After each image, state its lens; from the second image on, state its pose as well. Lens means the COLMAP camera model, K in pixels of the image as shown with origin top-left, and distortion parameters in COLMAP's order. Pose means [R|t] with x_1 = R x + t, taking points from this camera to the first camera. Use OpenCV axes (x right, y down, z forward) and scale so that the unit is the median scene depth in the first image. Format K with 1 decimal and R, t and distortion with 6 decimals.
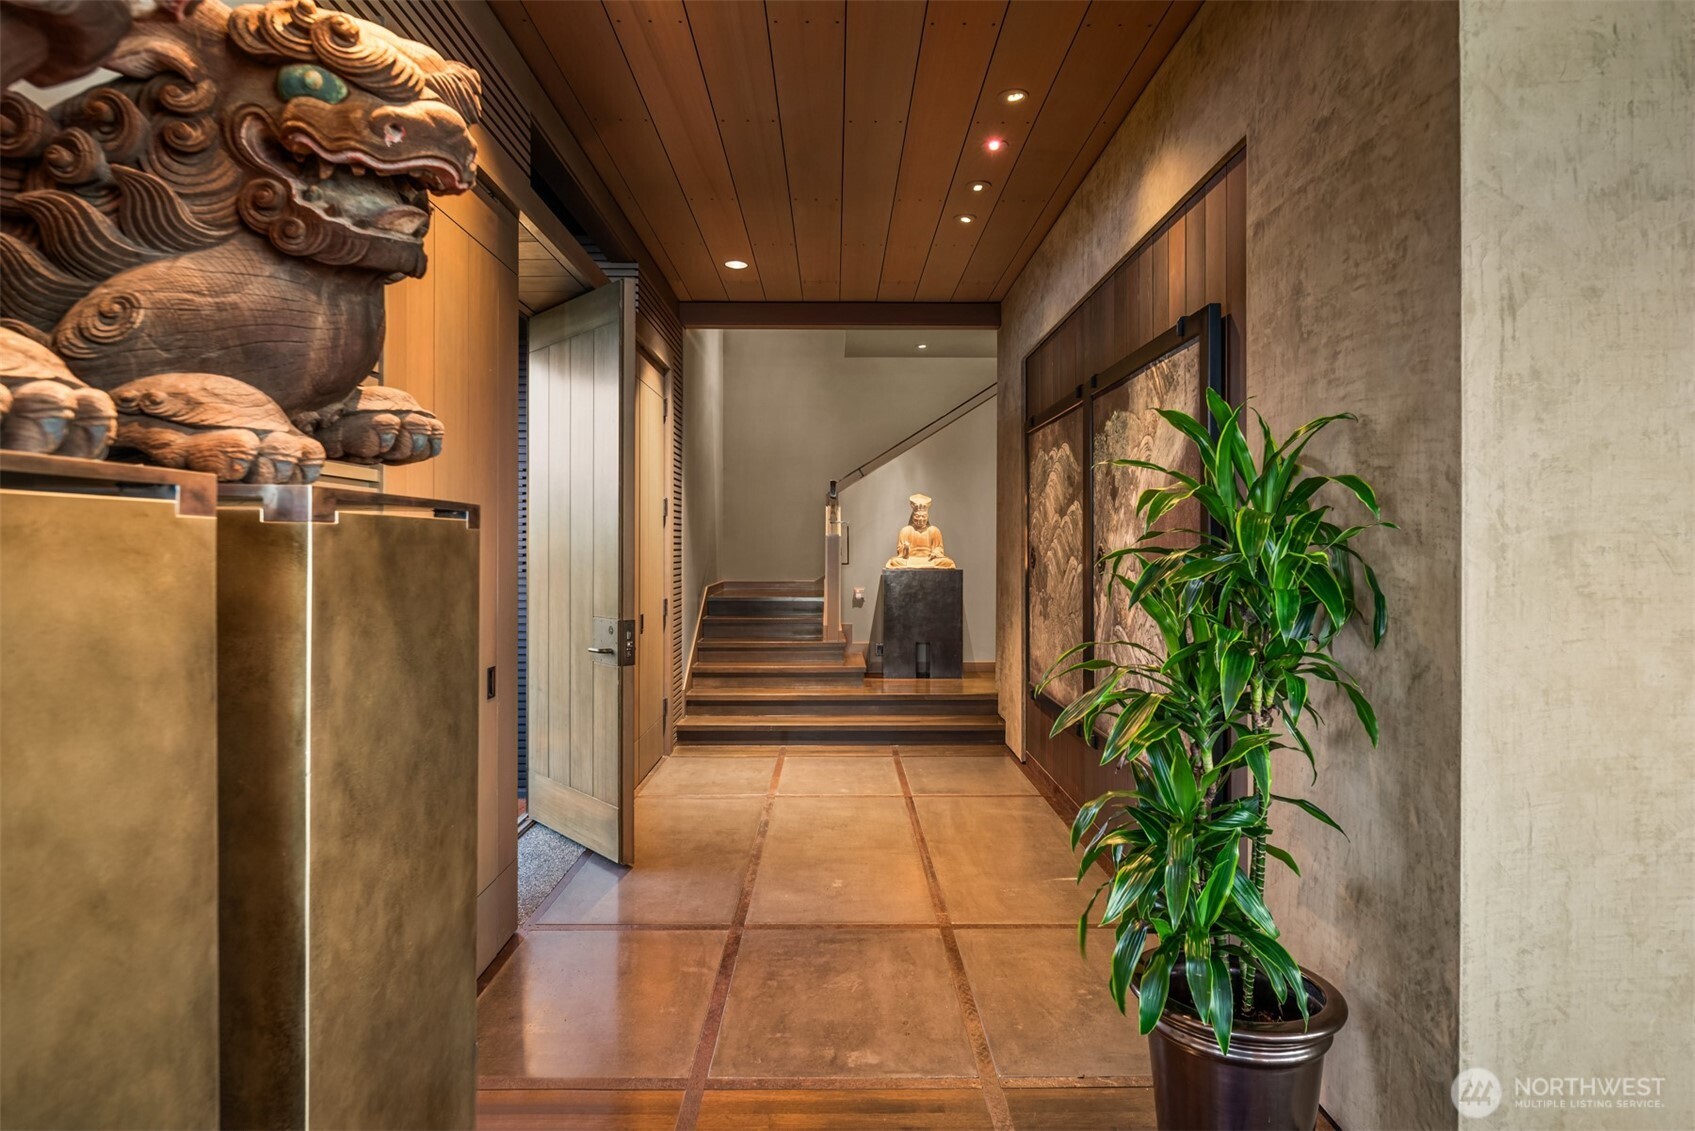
lens RADIAL K [[937.1, 0, 847.0], [0, 937.1, 557.1], [0, 0, 1]] dist [-0.015955, -0.000024]
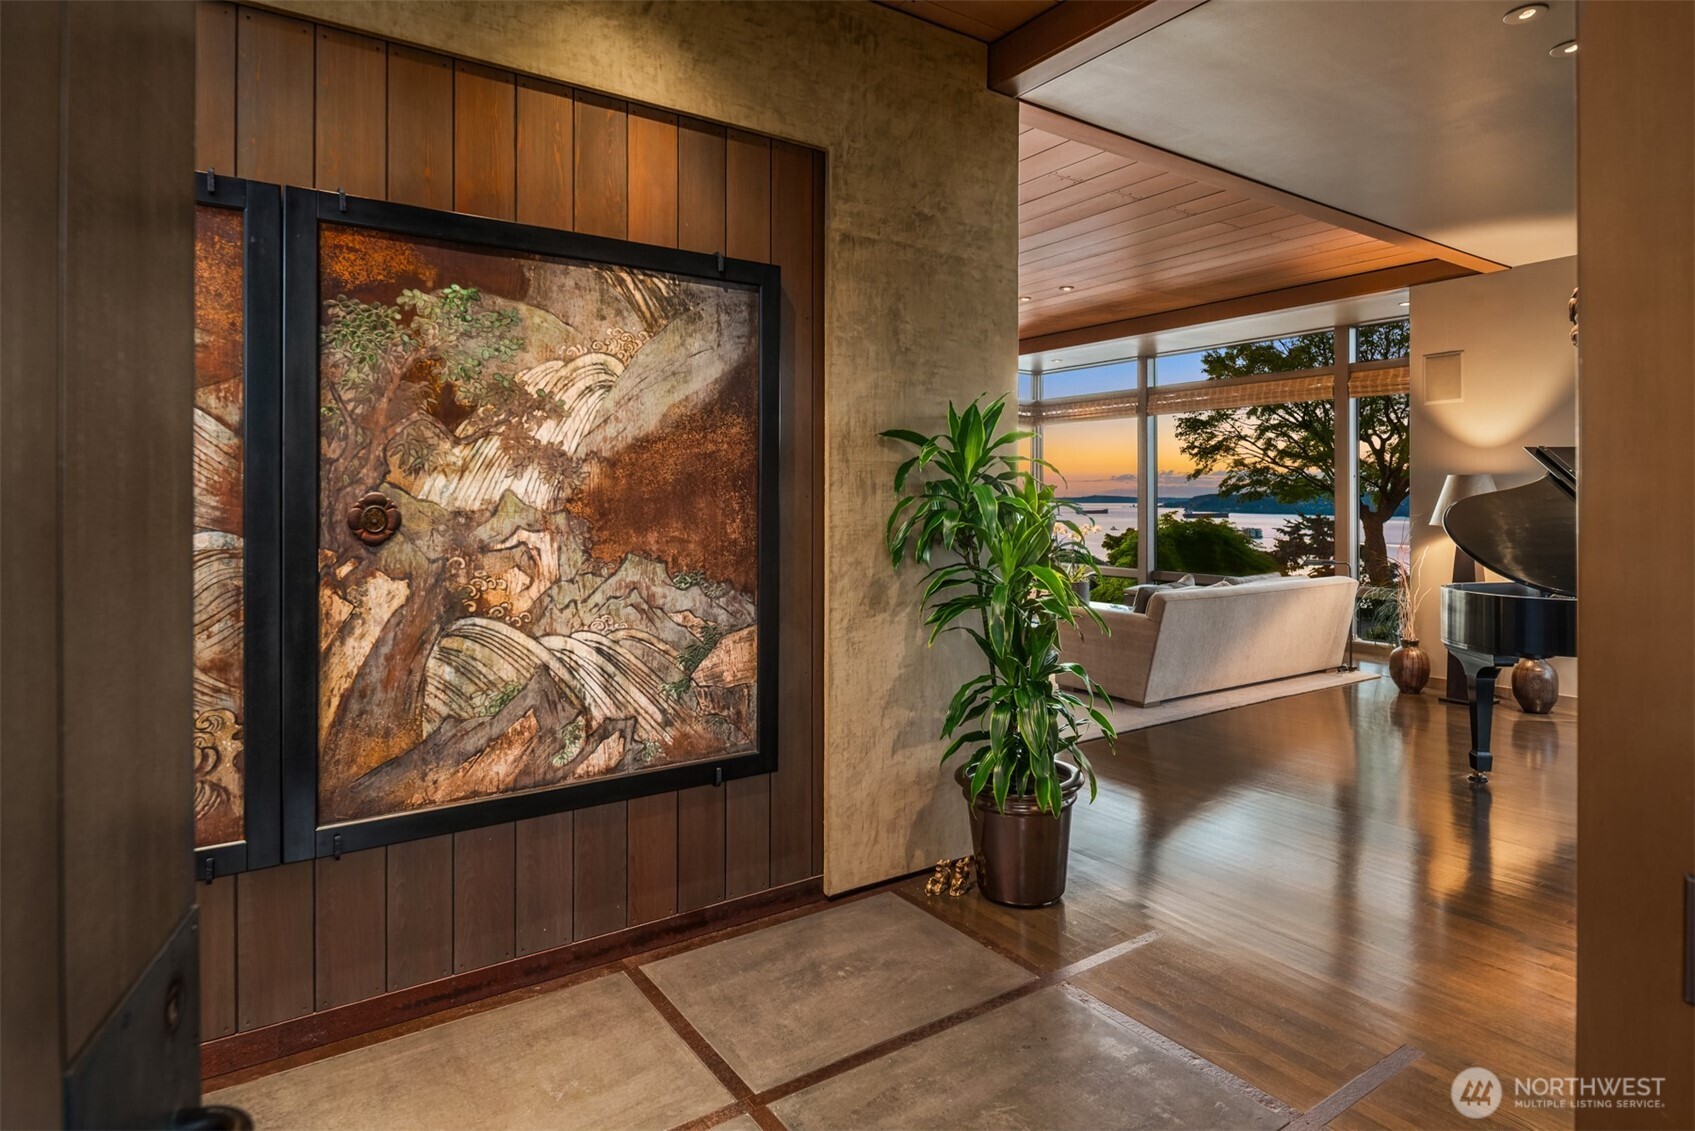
lens RADIAL K [[937.1, 0, 840.4], [0, 937.1, 494.2], [0, 0, 1]] dist [-0.015955, -0.000024]
pose [[-0.557495, -0.003314, 0.830174, -0.604773], [0.006677, 0.999942, 0.008475, -0.026370], [-0.830153, 0.010268, -0.557441, 1.756618]]
